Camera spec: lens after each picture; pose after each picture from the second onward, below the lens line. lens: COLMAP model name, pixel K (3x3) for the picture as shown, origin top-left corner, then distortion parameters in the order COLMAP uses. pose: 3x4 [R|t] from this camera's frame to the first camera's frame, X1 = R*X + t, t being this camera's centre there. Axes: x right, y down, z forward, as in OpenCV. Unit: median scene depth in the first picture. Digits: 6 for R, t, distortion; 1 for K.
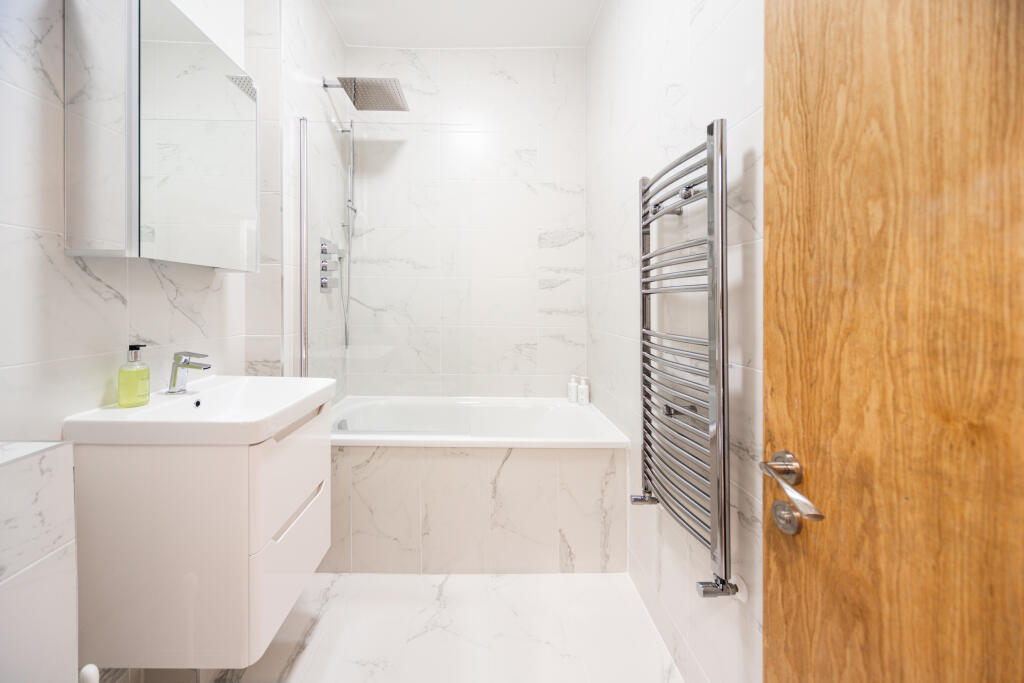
lens RADIAL K [[374.4, 0, 511.1], [0, 374.4, 319.0], [0, 0, 1]] dist [-0.001018, -0.000211]
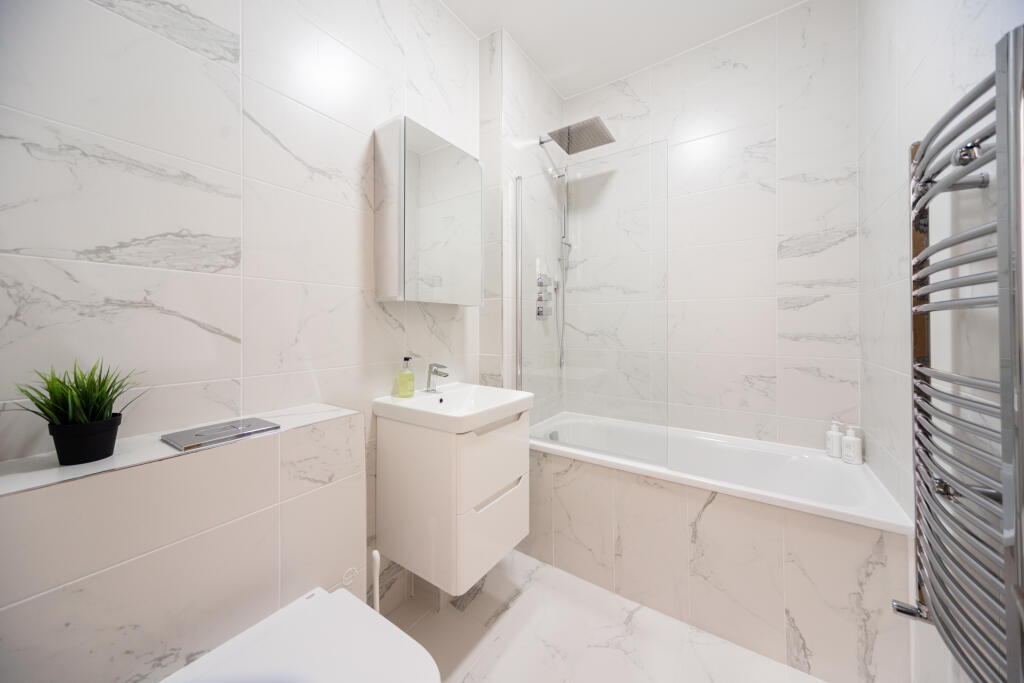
lens RADIAL K [[368.5, 0, 505.7], [0, 368.5, 343.8], [0, 0, 1]] dist [-0.000103, 0.000169]
pose [[0.806987, 0.016768, -0.590331, 0.123520], [-0.016352, 0.999848, 0.006046, -0.001211], [0.590343, 0.004774, 0.807139, 0.009637]]
